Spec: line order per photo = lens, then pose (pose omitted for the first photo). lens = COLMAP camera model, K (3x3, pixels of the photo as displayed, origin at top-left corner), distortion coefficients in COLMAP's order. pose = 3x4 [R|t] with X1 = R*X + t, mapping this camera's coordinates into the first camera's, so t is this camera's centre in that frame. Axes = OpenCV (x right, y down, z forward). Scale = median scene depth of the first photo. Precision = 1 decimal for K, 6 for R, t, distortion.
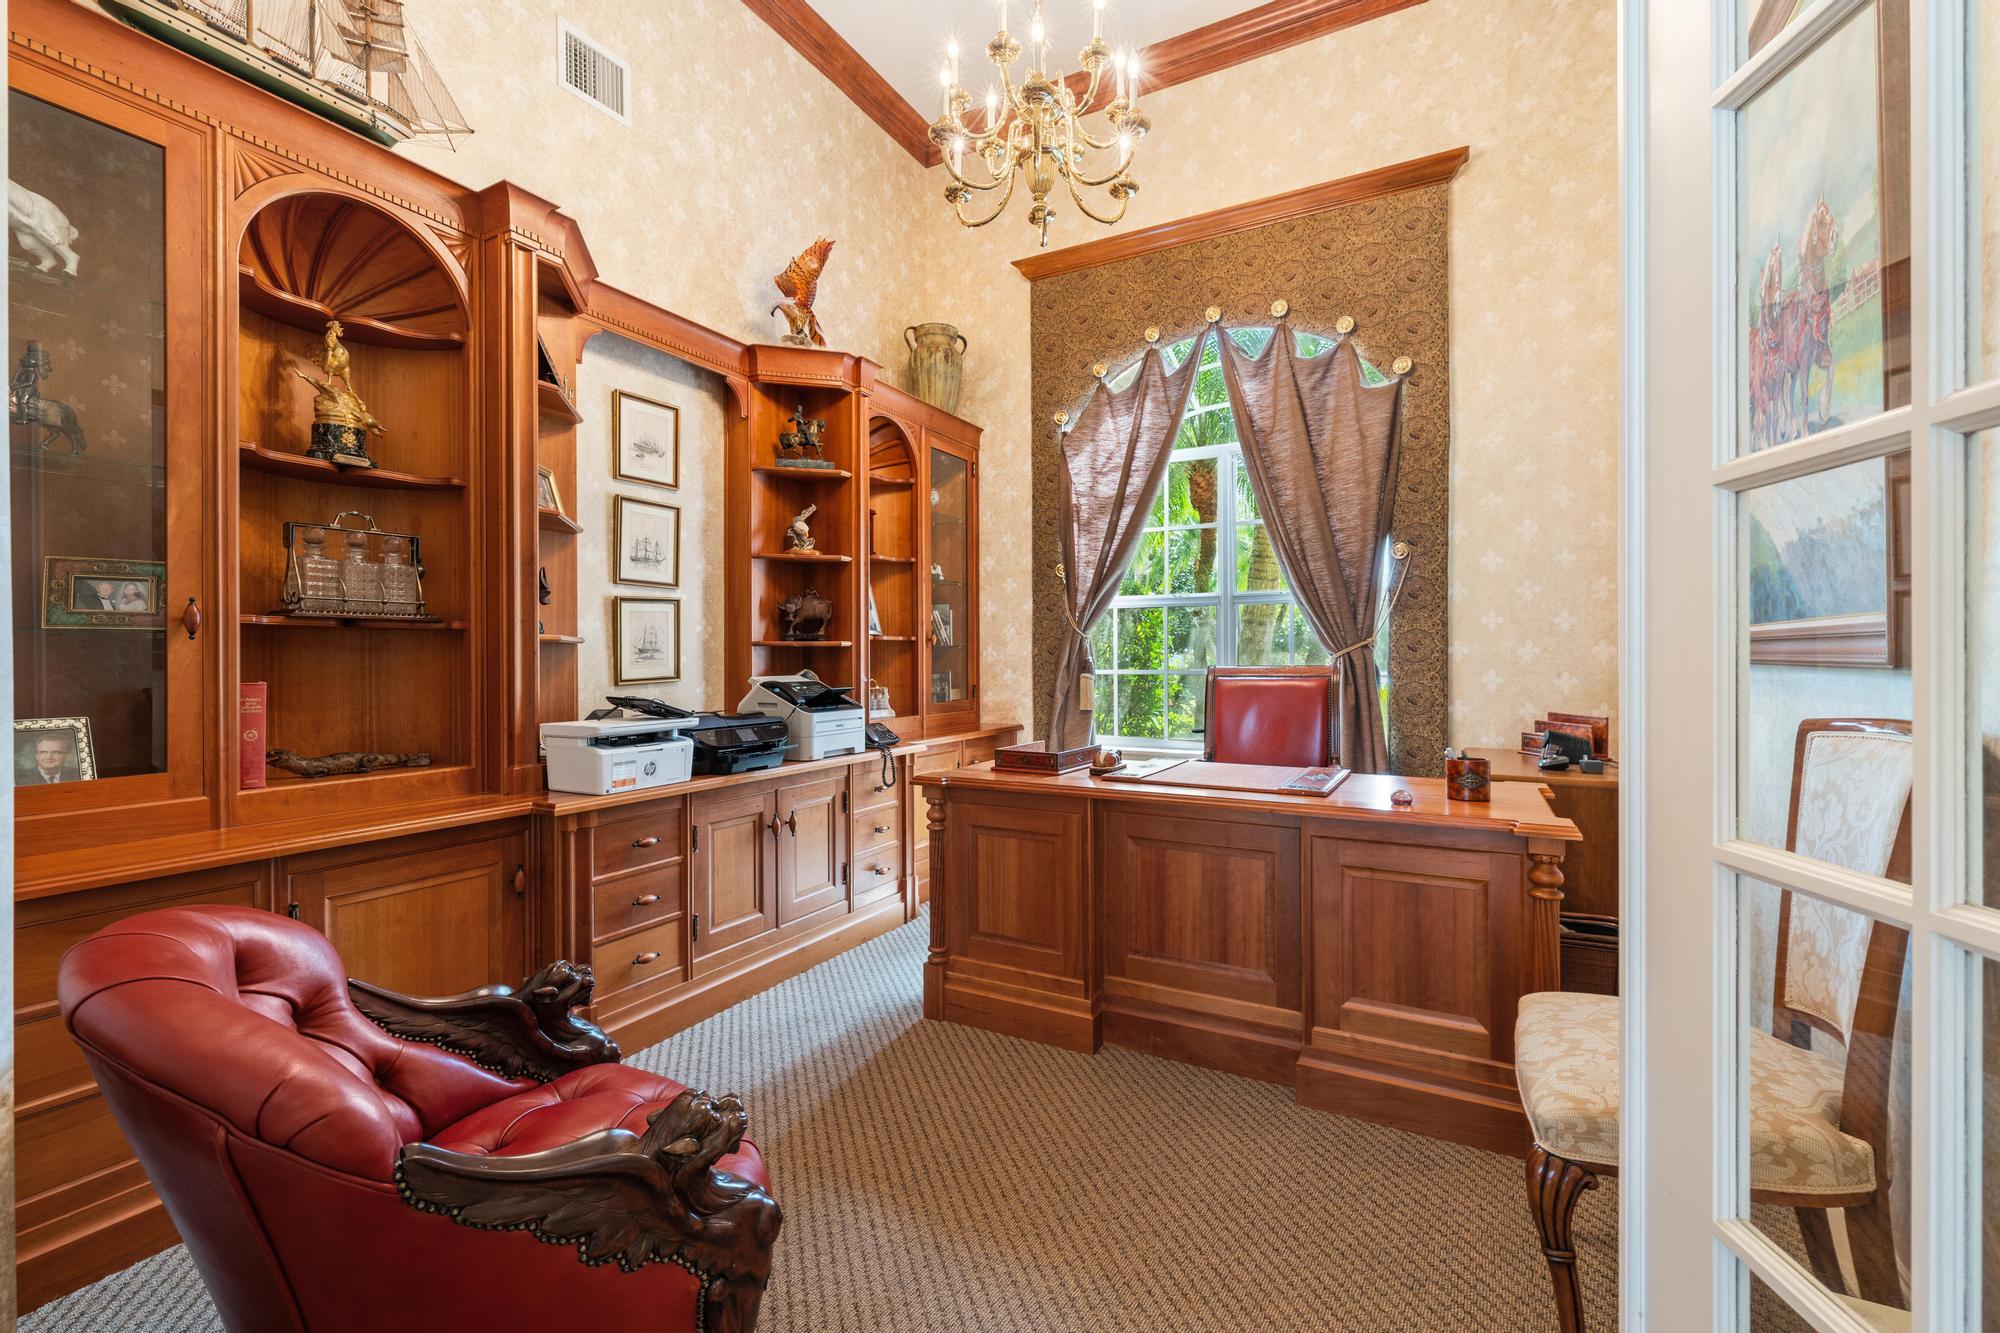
lens RADIAL K [[831.2, 0, 1000.0], [0, 831.2, 666.5], [0, 0, 1]] dist [-0.001834, -0.000107]
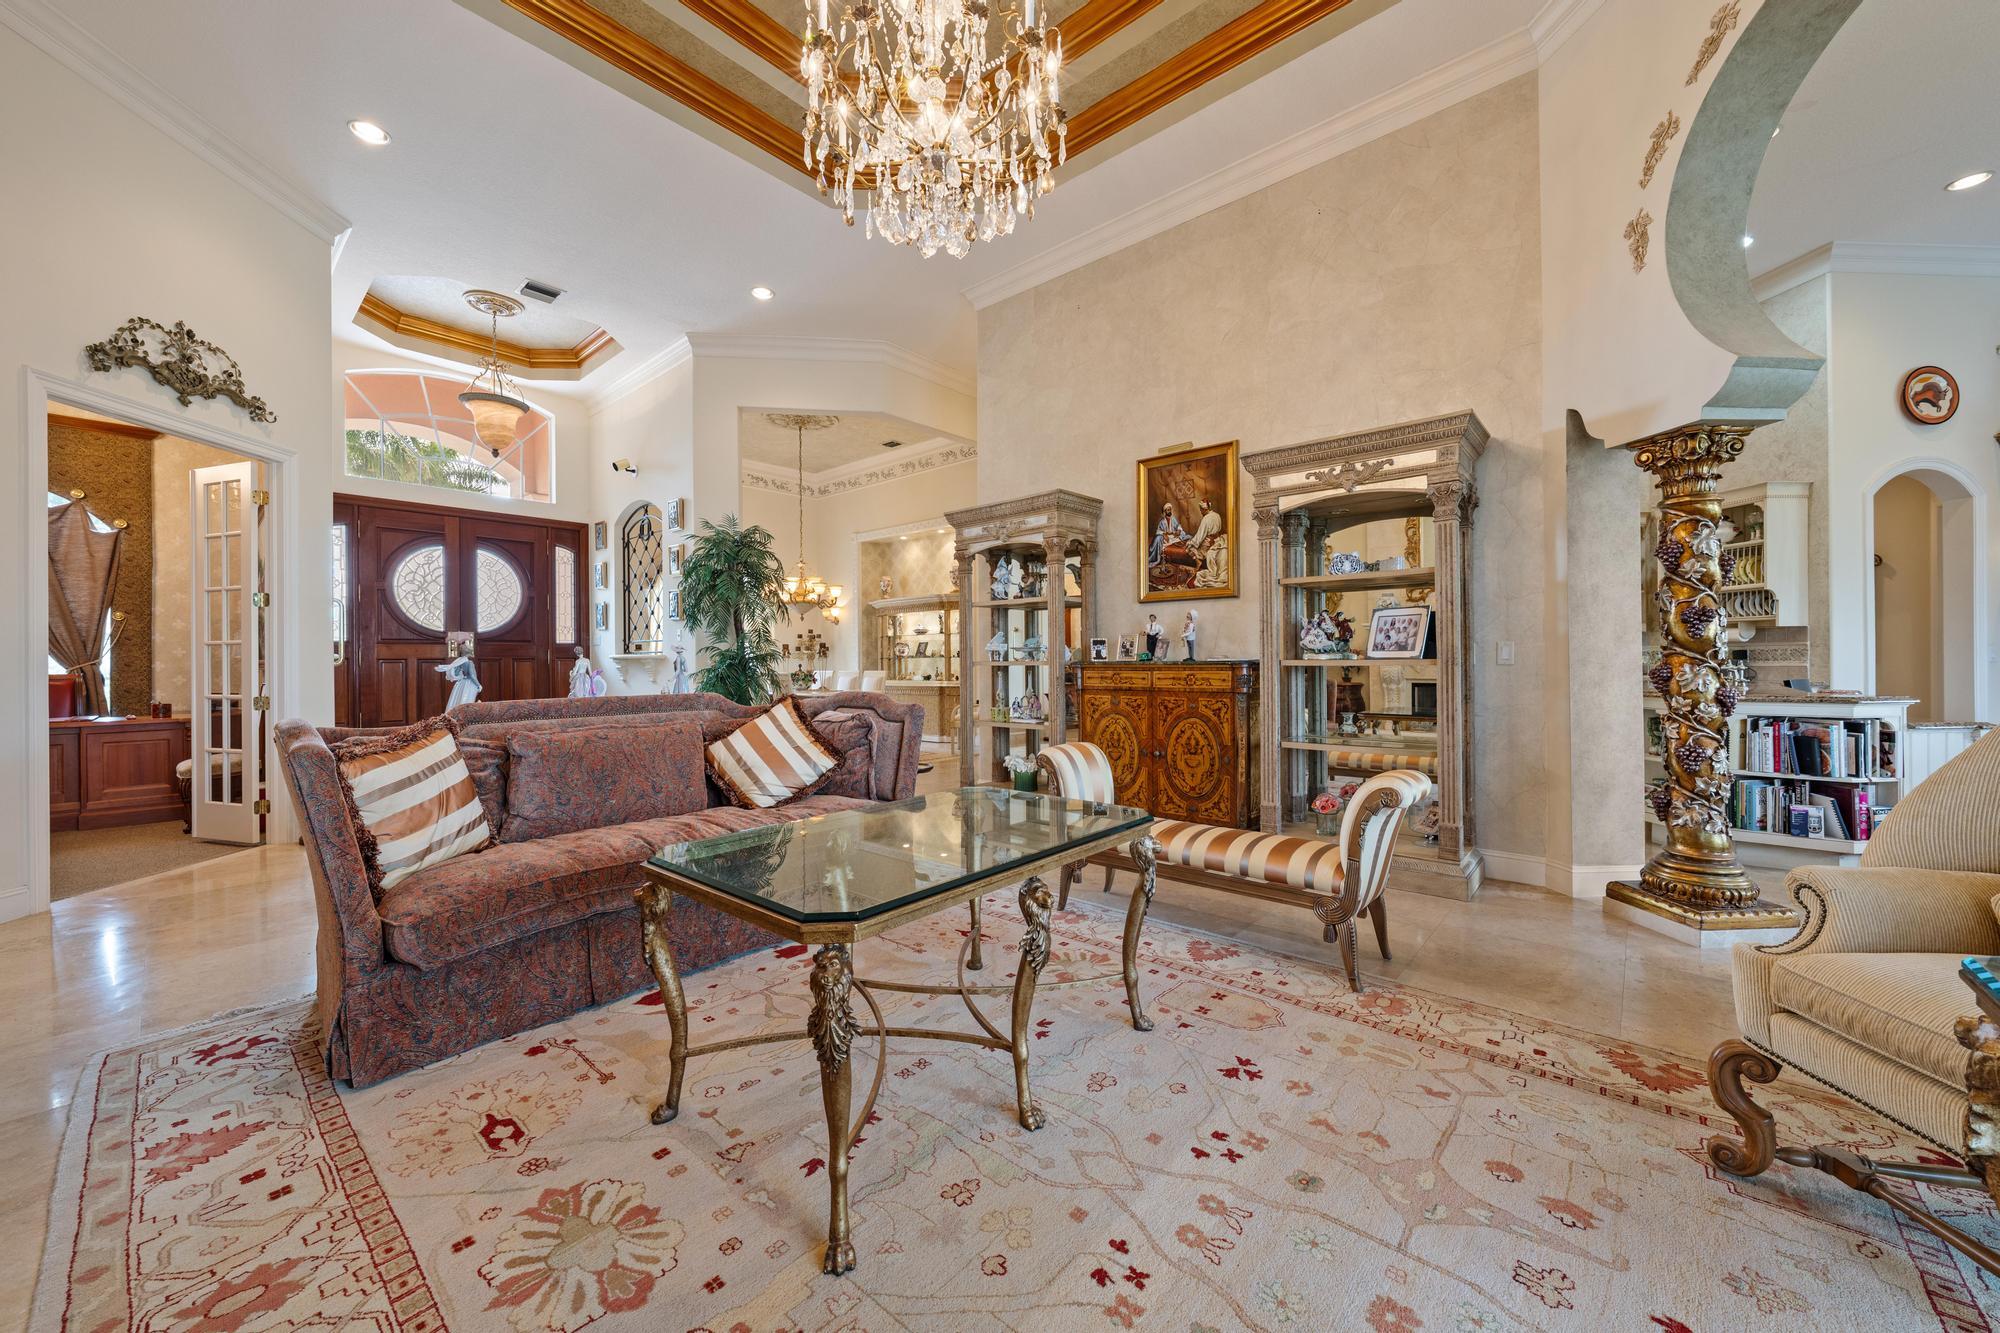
lens RADIAL K [[744.7, 0, 1009.6], [0, 744.7, 663.3], [0, 0, 1]] dist [0.000944, -0.000168]
pose [[0.219026, 0.004173, 0.975710, -0.792234], [0.014440, 0.999867, -0.007518, 0.017160], [-0.975612, 0.015735, 0.218936, -1.468513]]
